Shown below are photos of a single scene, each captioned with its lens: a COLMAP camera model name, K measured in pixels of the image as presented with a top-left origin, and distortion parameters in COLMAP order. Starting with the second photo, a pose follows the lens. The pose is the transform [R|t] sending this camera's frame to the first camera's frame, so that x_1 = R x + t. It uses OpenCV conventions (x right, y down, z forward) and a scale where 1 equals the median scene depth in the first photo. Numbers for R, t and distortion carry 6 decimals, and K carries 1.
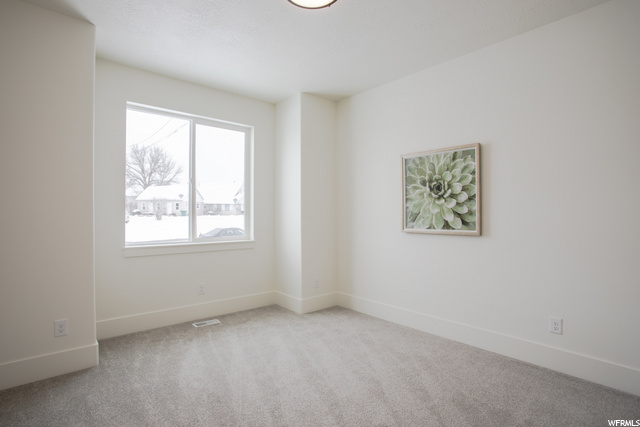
lens RADIAL K [[309.3, 0, 320.2], [0, 309.3, 210.8], [0, 0, 1]] dist [-0.001346, -0.000096]
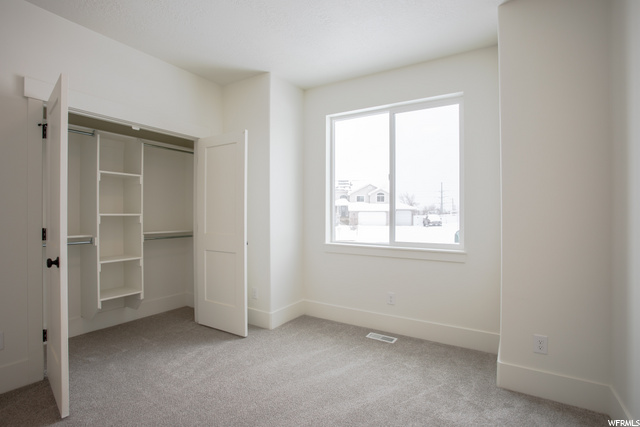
lens RADIAL K [[322.1, 0, 319.5], [0, 322.1, 213.9], [0, 0, 1]] dist [-0.000229, -0.000107]
pose [[0.303862, -0.012360, -0.952636, 0.434257], [0.010728, 0.999897, -0.009551, 0.015878], [0.952656, -0.007318, 0.303963, 0.525235]]
